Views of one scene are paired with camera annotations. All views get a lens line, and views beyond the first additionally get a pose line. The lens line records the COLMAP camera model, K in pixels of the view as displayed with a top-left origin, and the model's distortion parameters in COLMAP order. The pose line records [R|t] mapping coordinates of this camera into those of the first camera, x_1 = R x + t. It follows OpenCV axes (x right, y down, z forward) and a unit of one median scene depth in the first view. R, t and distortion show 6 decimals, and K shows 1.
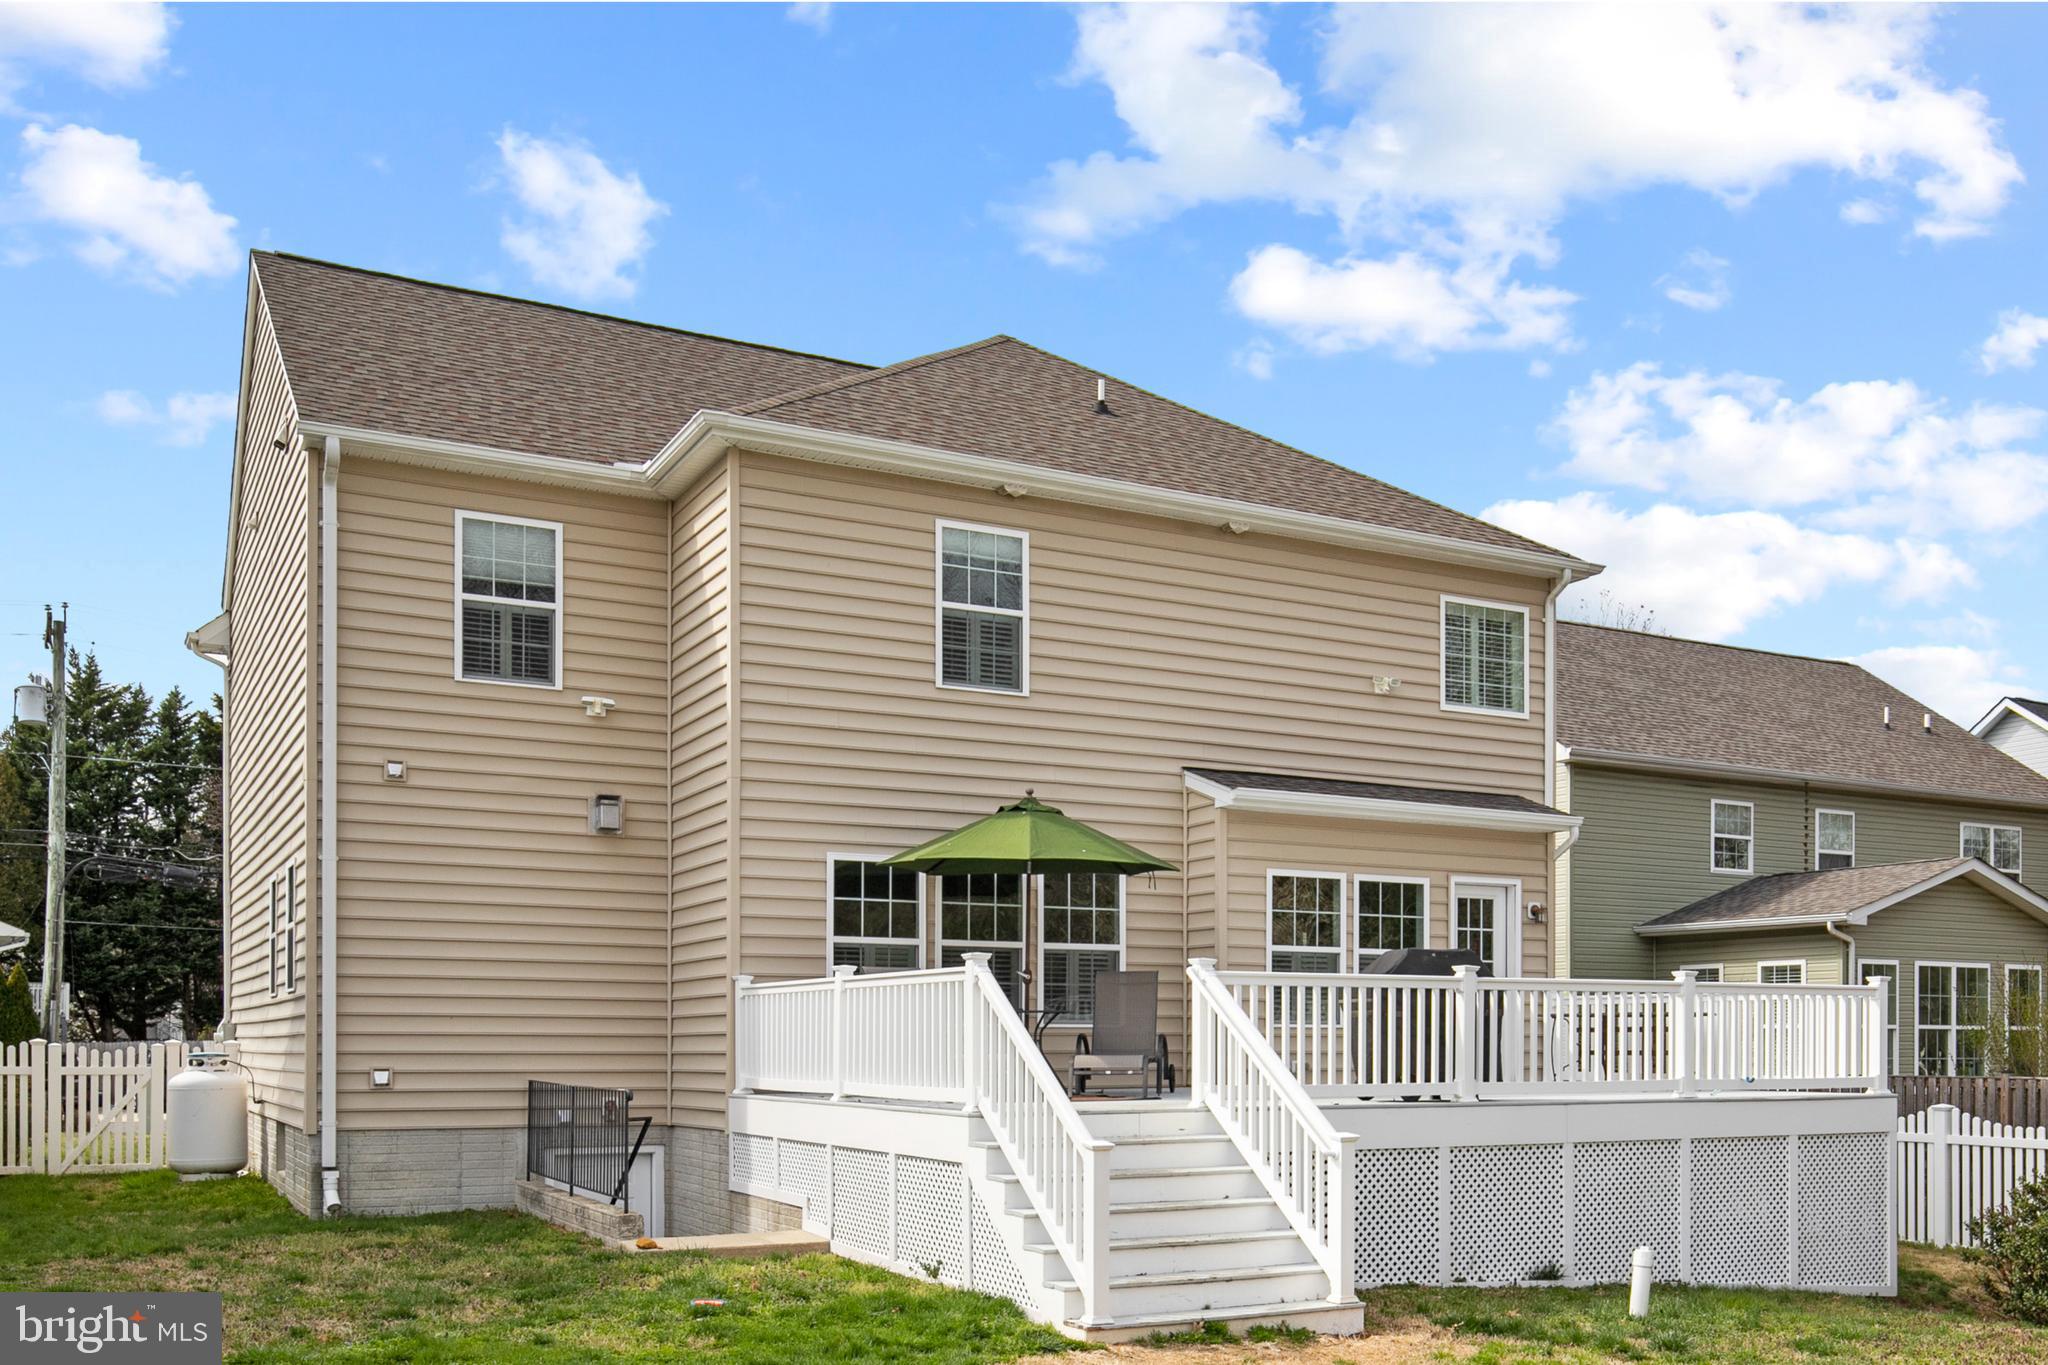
lens RADIAL K [[1773.2, 0, 1024.0], [0, 1773.2, 682.5], [0, 0, 1]] dist [0.003161, -0.000481]
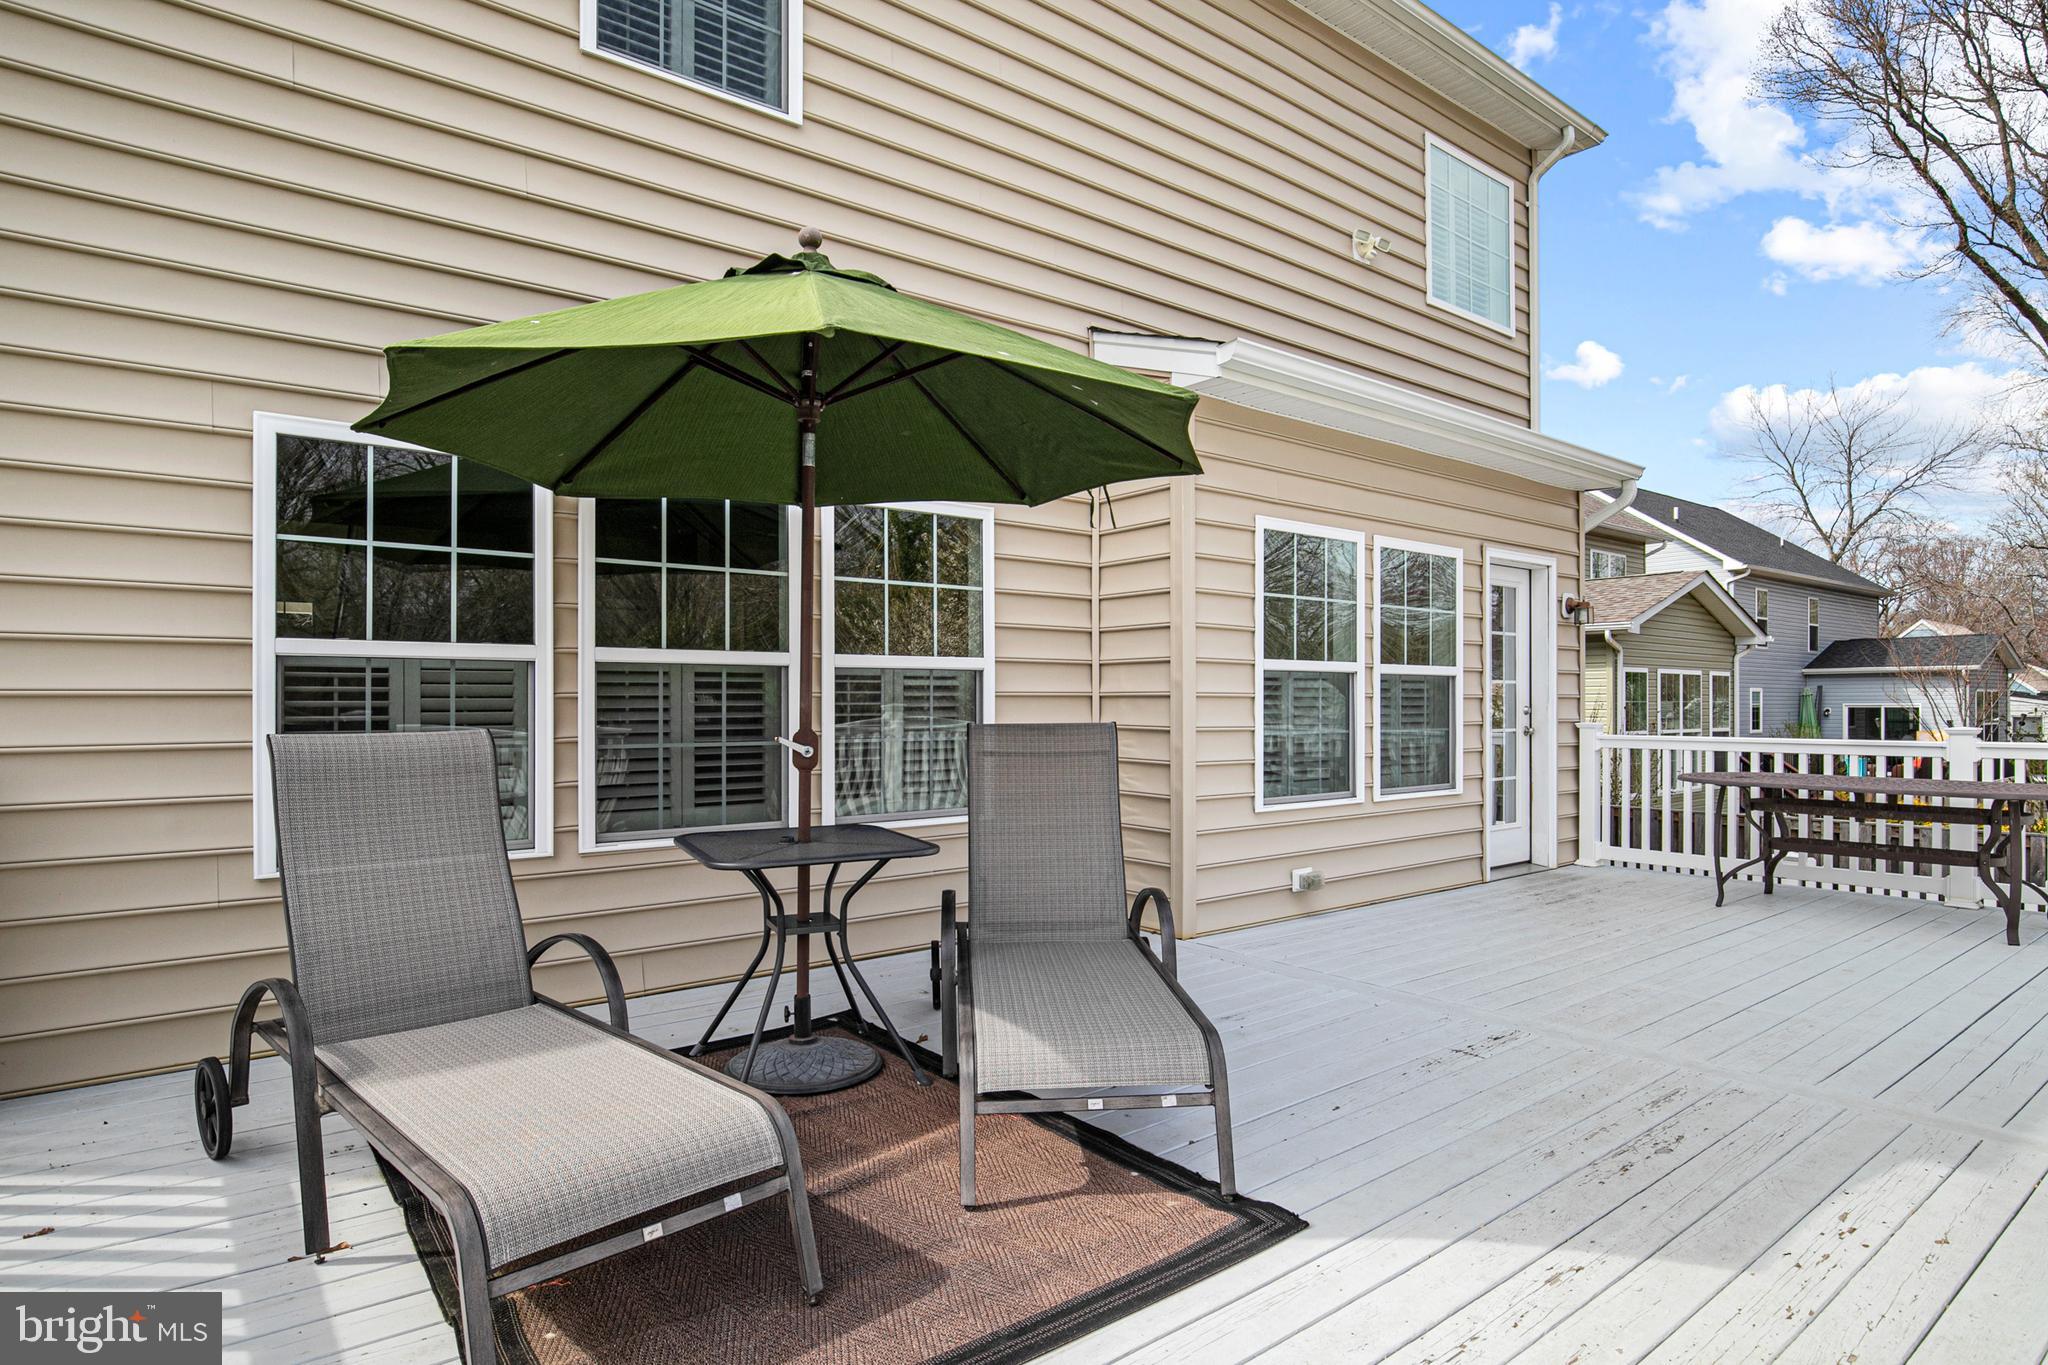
lens RADIAL K [[1144.7, 0, 1024.0], [0, 1144.7, 682.5], [0, 0, 1]] dist [-0.001278, -0.000646]
pose [[0.978776, -0.005168, 0.204869, -0.001865], [-0.030492, 0.984882, 0.170520, 0.099111], [-0.202653, -0.173148, 0.963821, 0.683477]]
